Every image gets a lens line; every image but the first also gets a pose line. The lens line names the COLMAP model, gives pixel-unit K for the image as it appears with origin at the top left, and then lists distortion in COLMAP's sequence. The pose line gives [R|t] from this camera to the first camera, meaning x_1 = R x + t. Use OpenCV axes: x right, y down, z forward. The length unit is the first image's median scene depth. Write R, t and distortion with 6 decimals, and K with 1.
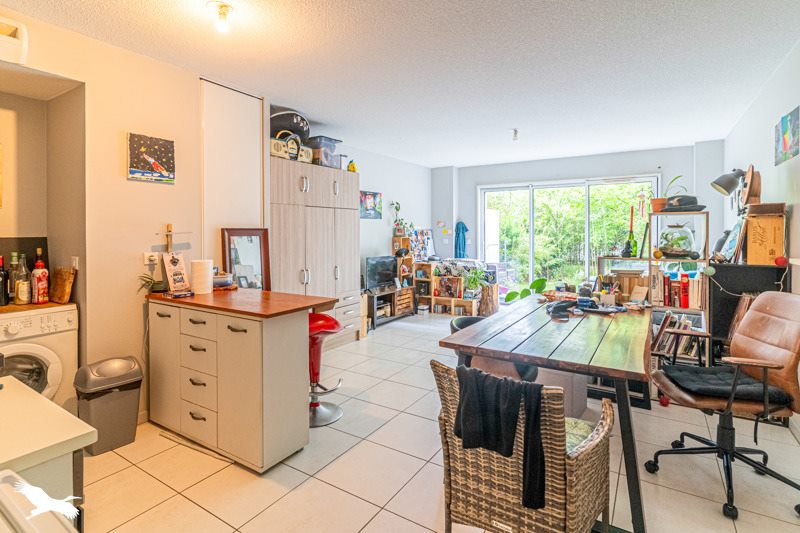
lens RADIAL K [[401.3, 0, 390.1], [0, 401.3, 253.2], [0, 0, 1]] dist [-0.001434, -0.000113]
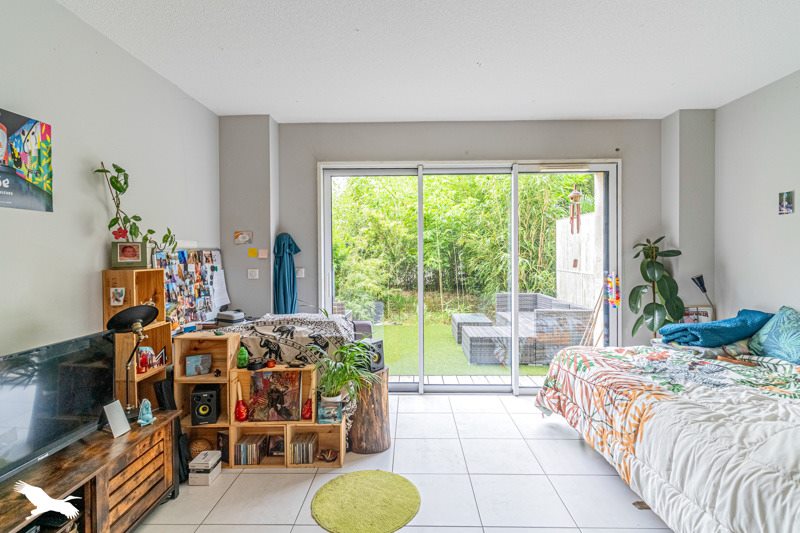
lens RADIAL K [[401.3, 0, 390.1], [0, 401.3, 253.2], [0, 0, 1]] dist [-0.001434, -0.000113]
pose [[0.858914, -0.003706, 0.512107, 0.043743], [0.030873, 0.998530, -0.044553, -0.034279], [-0.511189, 0.054078, 0.857766, 0.637212]]
